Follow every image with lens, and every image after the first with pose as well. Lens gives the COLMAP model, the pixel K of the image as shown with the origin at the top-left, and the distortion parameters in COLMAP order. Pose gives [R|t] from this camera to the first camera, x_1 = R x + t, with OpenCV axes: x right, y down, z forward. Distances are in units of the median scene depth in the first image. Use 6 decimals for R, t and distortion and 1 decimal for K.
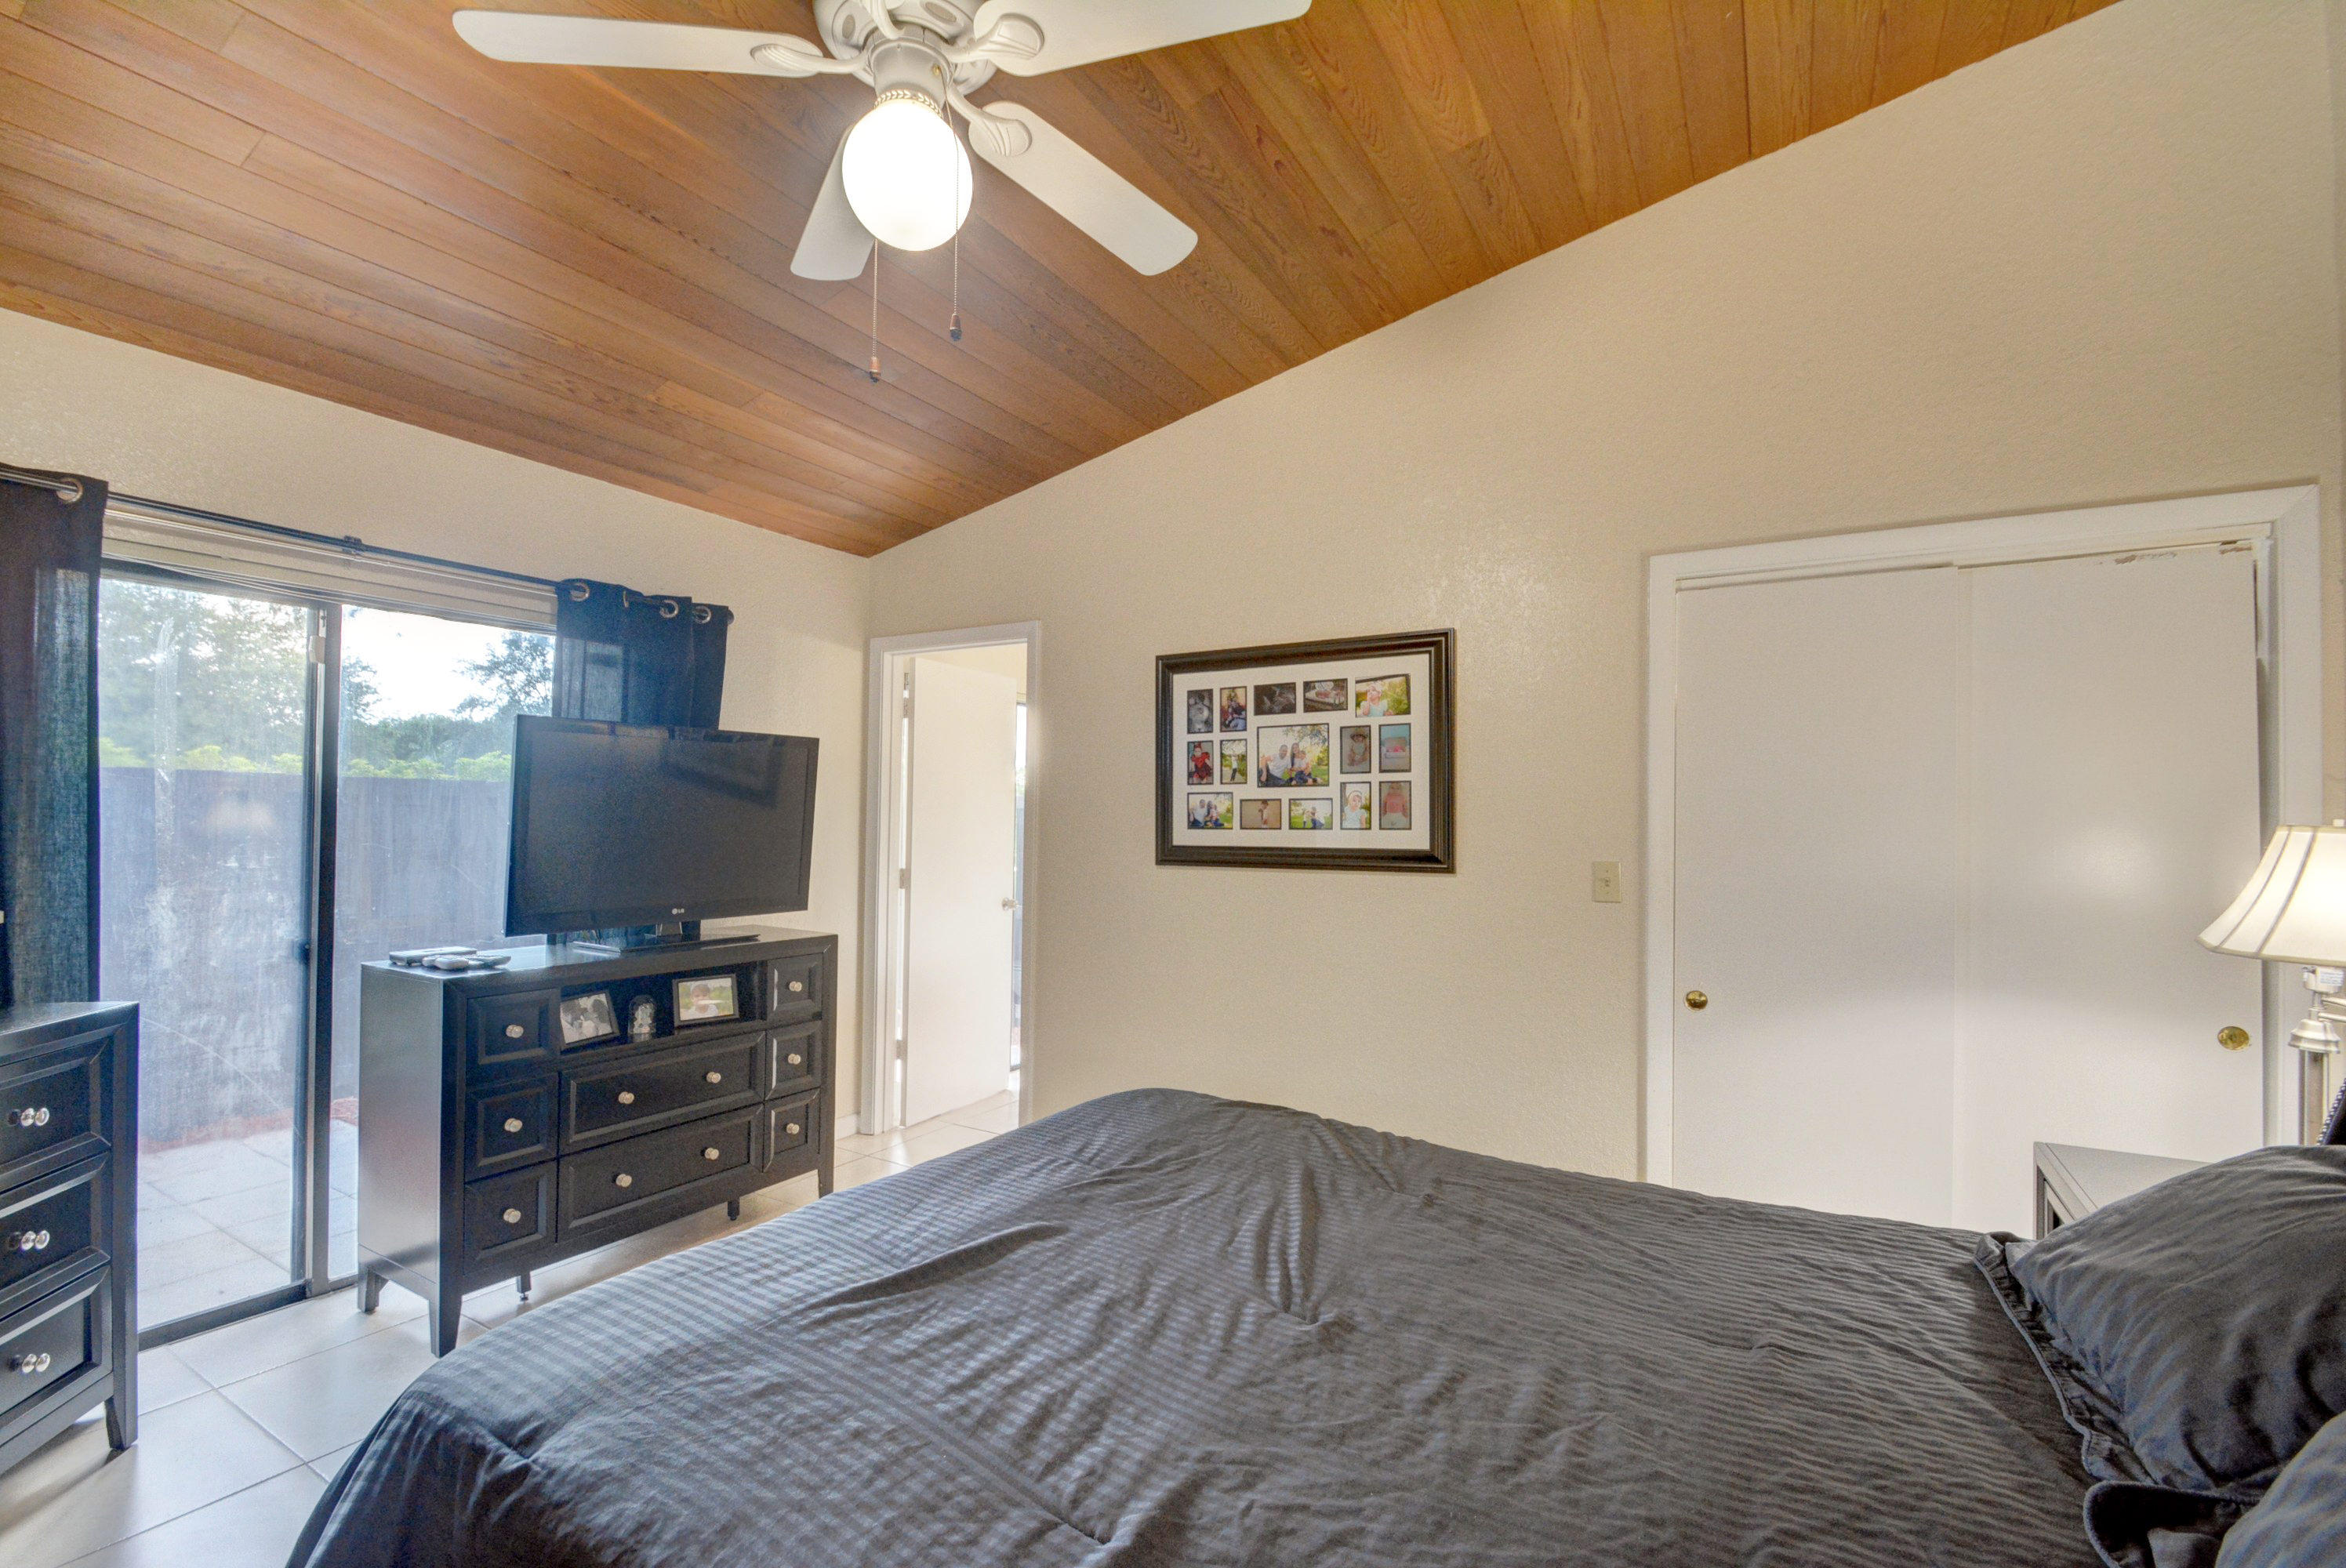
lens RADIAL K [[1028.8, 0, 1154.4], [0, 1028.8, 805.8], [0, 0, 1]] dist [0.019811, -0.017282]
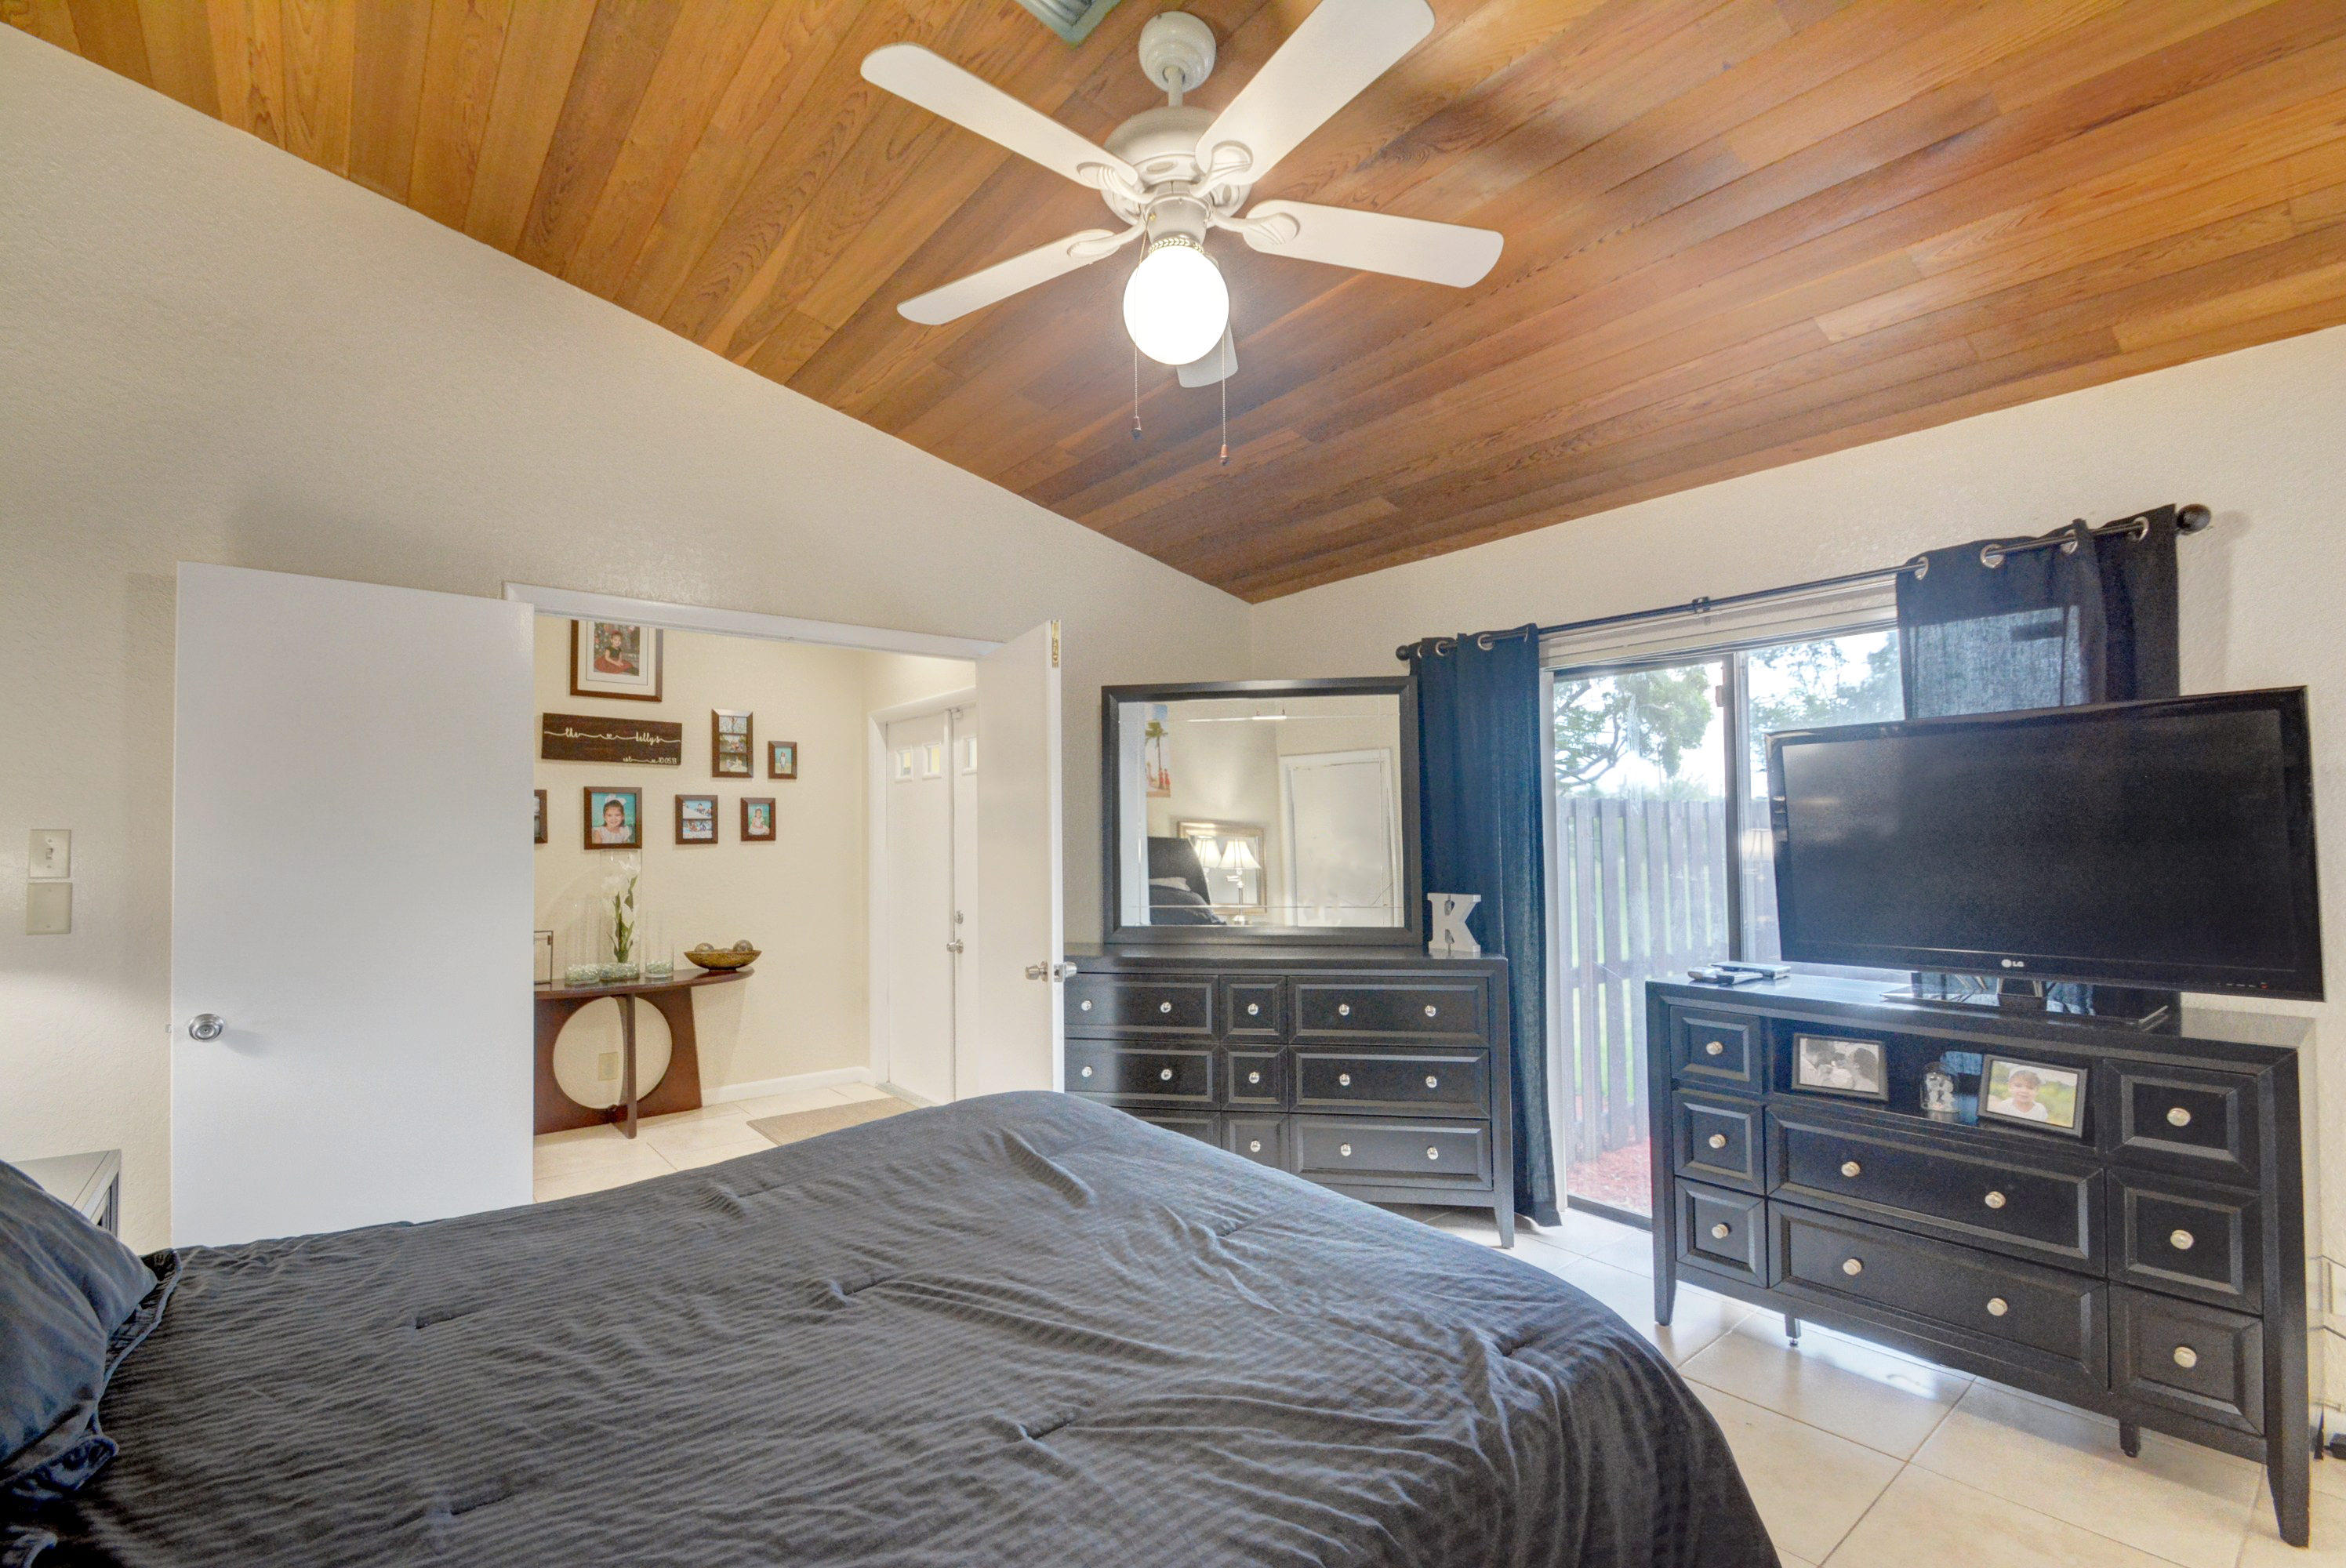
lens RADIAL K [[1039.9, 0, 1151.3], [0, 1039.9, 805.1], [0, 0, 1]] dist [0.019126, -0.020445]
pose [[-0.352818, -0.037895, -0.934924, 0.508993], [0.015137, 0.998818, -0.046197, 0.017094], [0.935569, -0.030451, -0.351827, 0.791970]]
